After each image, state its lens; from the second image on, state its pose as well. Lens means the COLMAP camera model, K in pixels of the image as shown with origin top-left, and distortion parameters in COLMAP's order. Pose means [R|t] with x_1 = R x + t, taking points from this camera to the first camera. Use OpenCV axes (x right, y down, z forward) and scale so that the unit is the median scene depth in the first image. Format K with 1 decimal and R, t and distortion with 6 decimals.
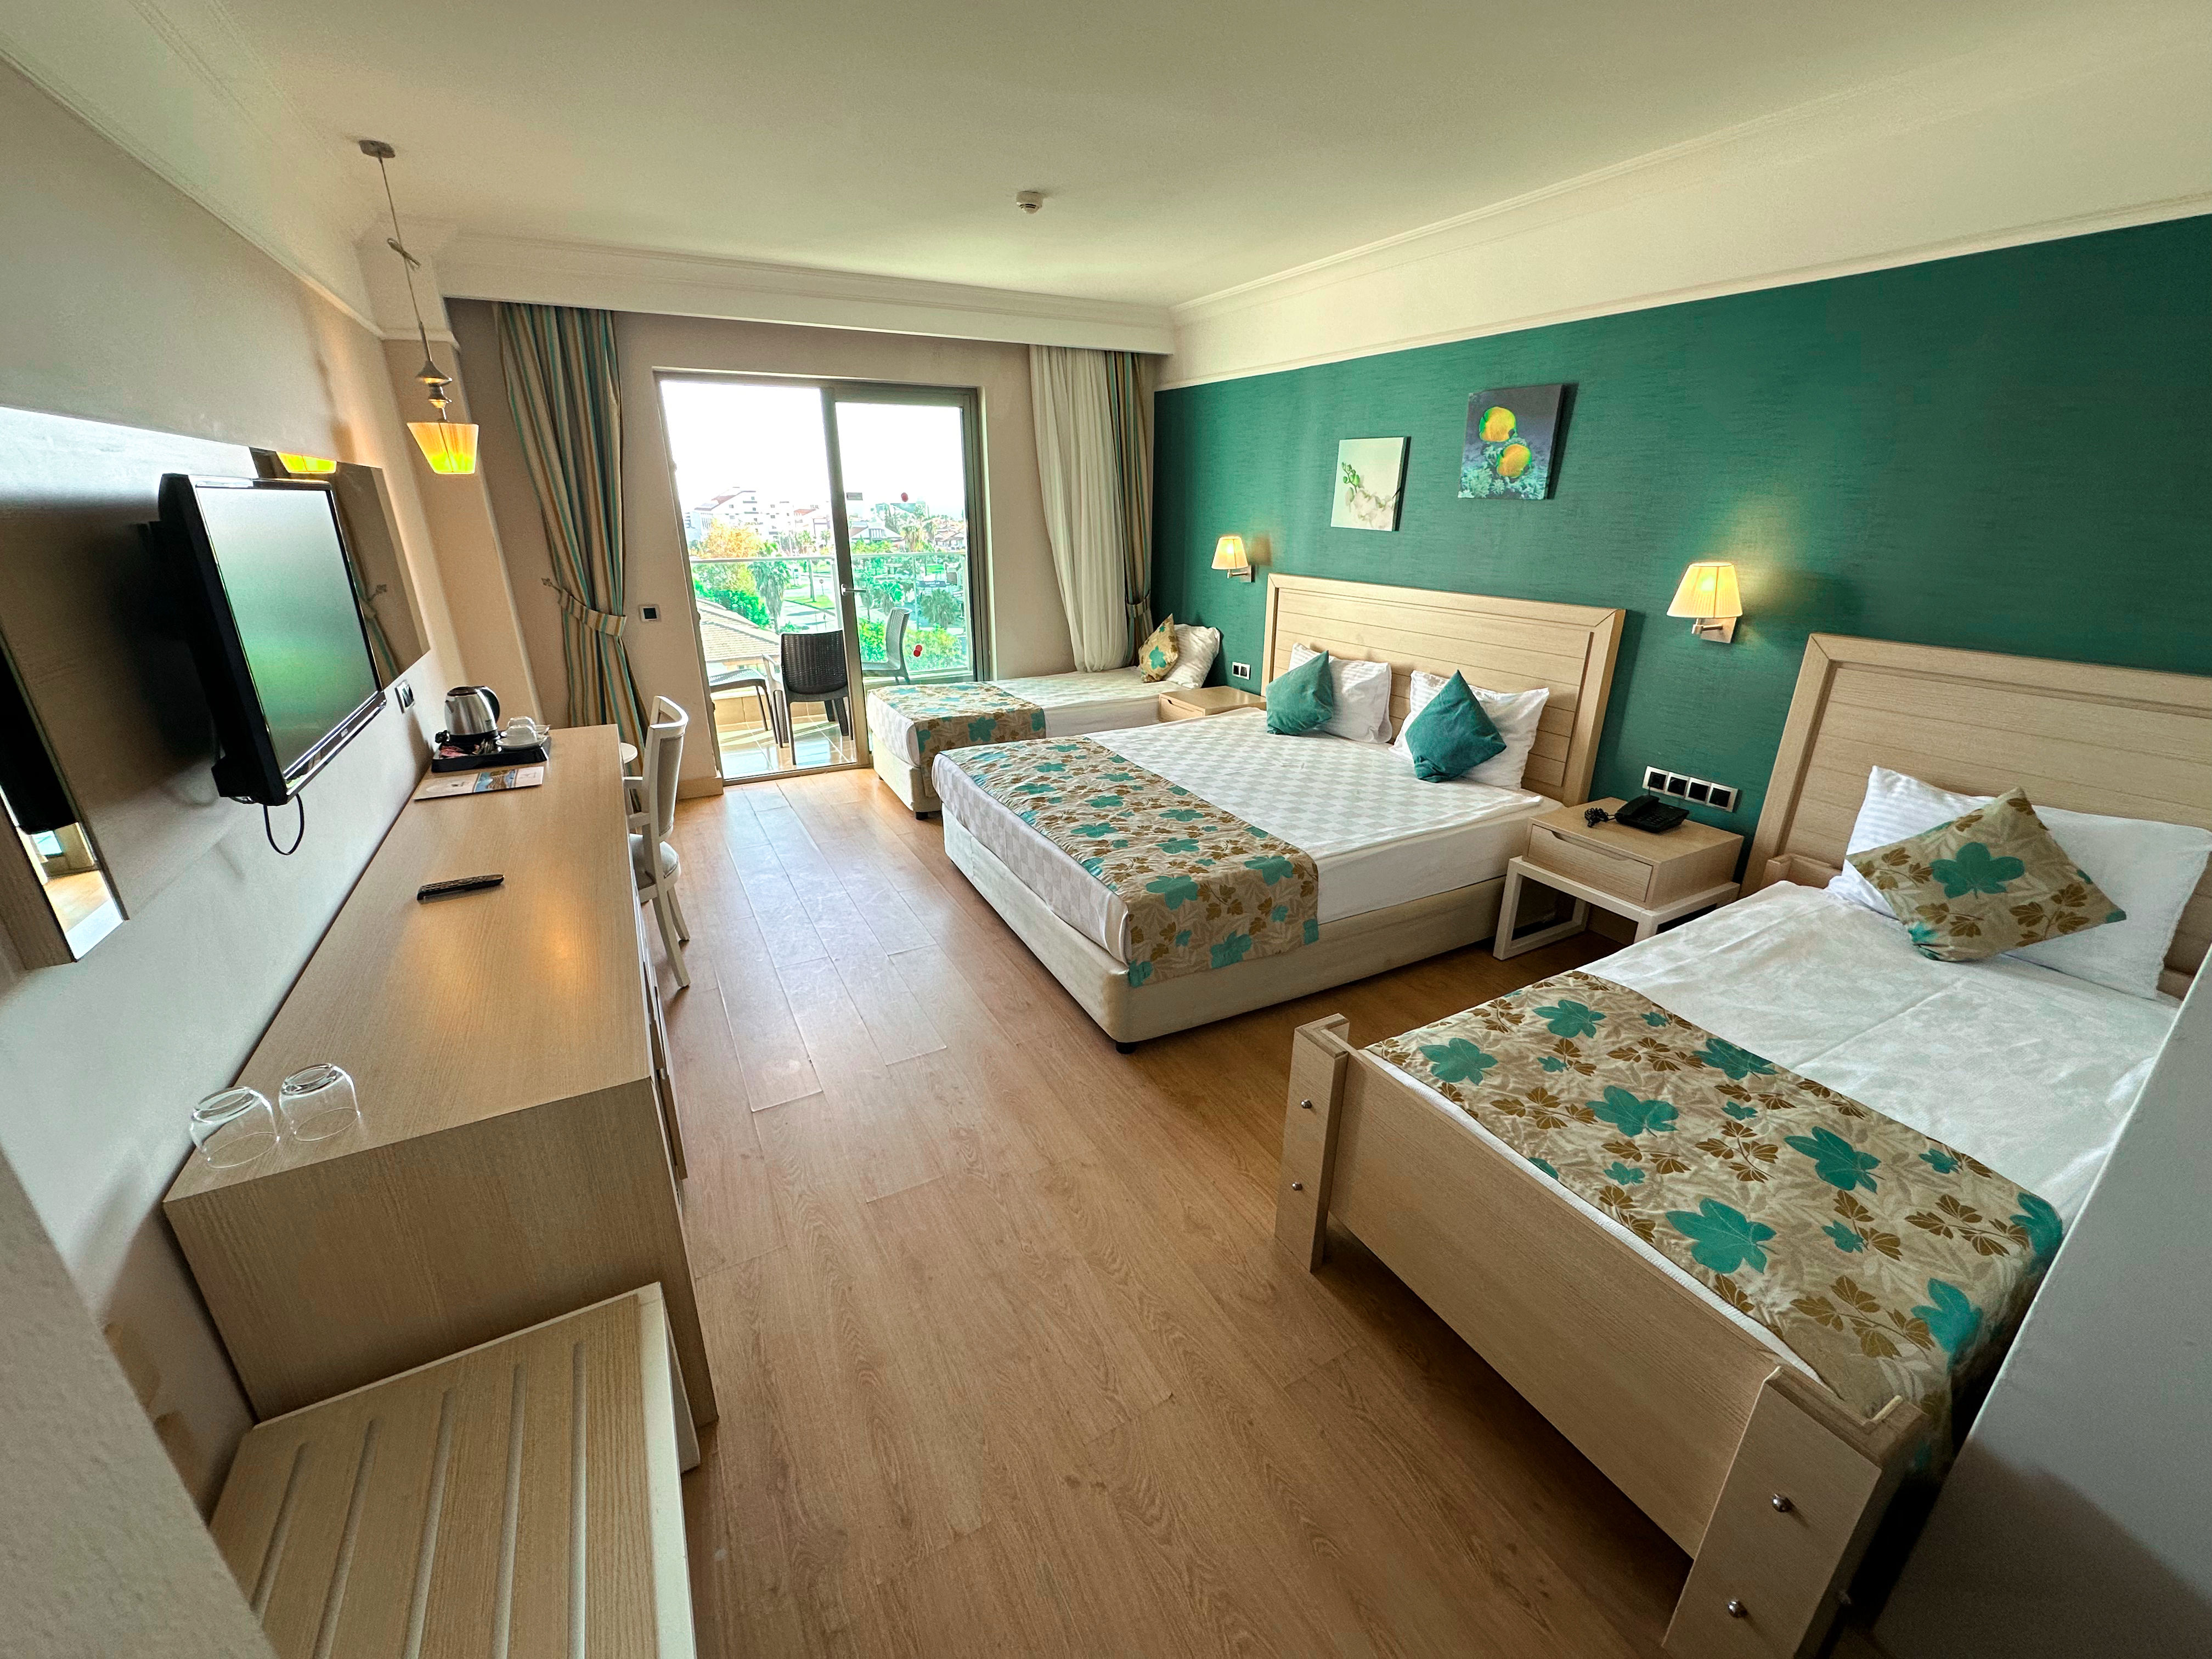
lens RADIAL K [[890.9, 0, 1113.4], [0, 890.9, 837.0], [0, 0, 1]] dist [-0.011564, -0.000133]
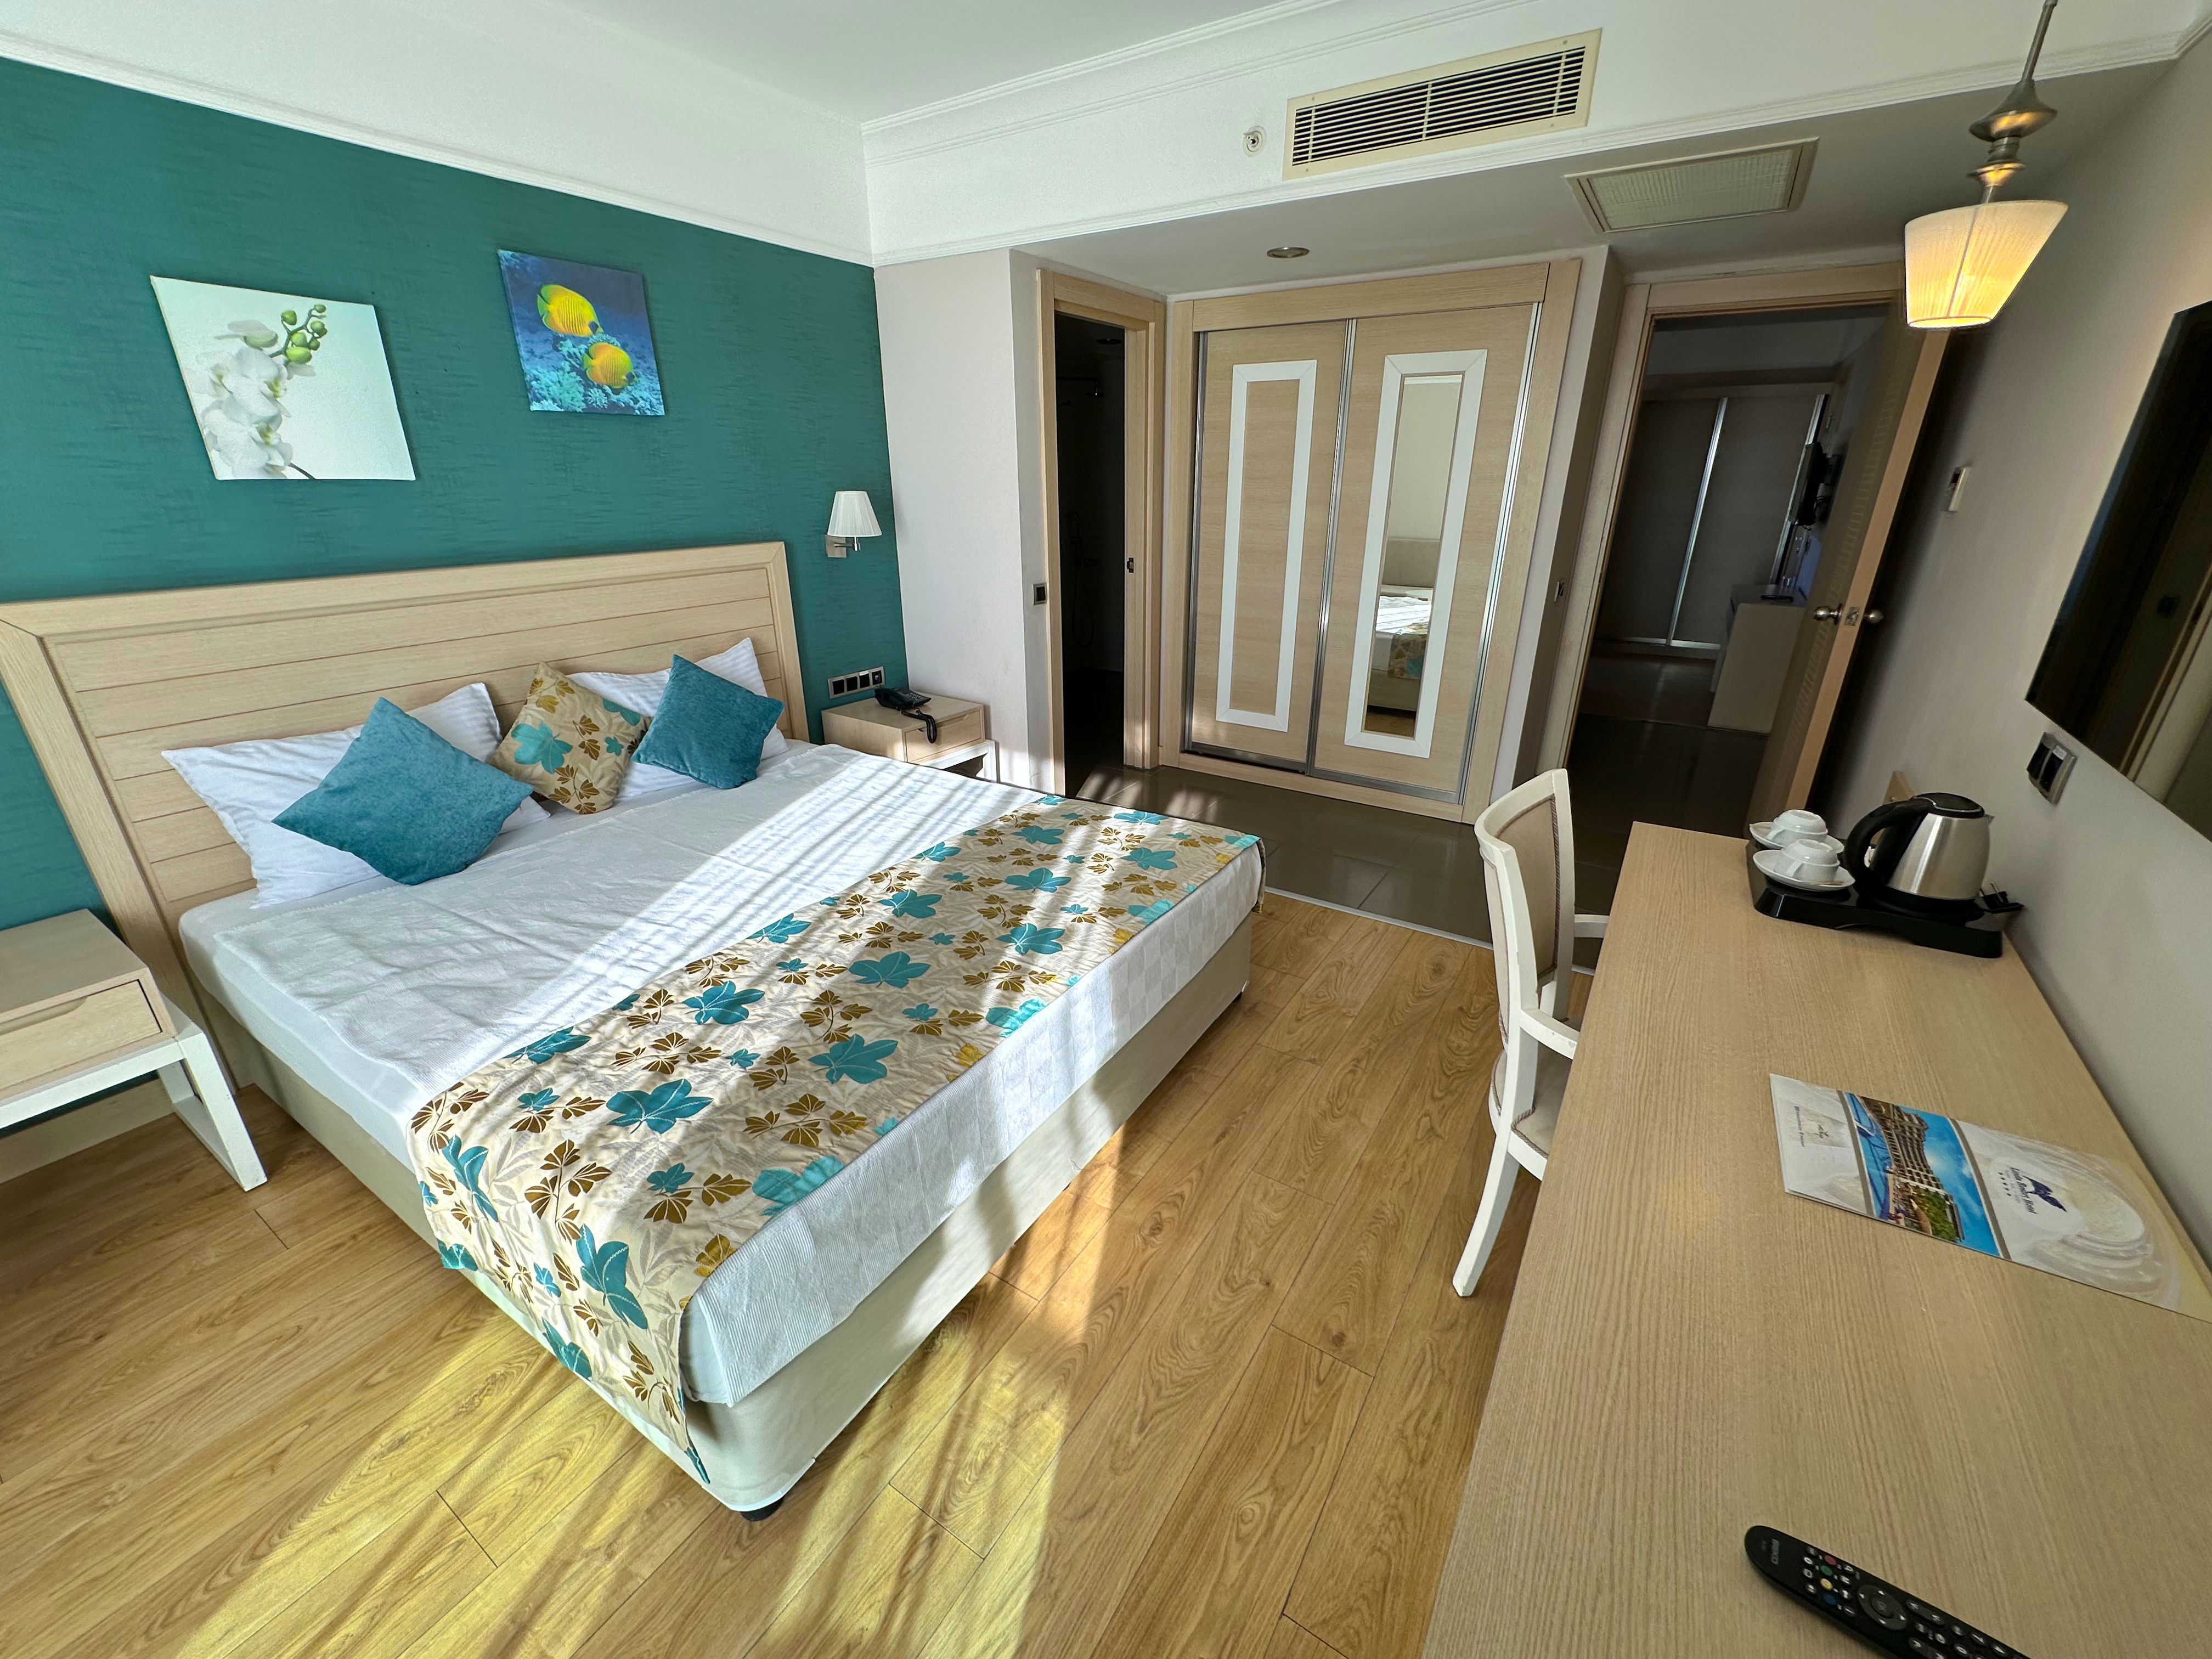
lens RADIAL K [[890.9, 0, 1112.6], [0, 890.9, 817.7], [0, 0, 1]] dist [-0.011564, -0.000133]
pose [[-0.480185, -0.323109, 0.815489, -0.497414], [0.314268, 0.804597, 0.503844, -0.353145], [-0.818937, 0.498220, -0.284813, 1.041440]]
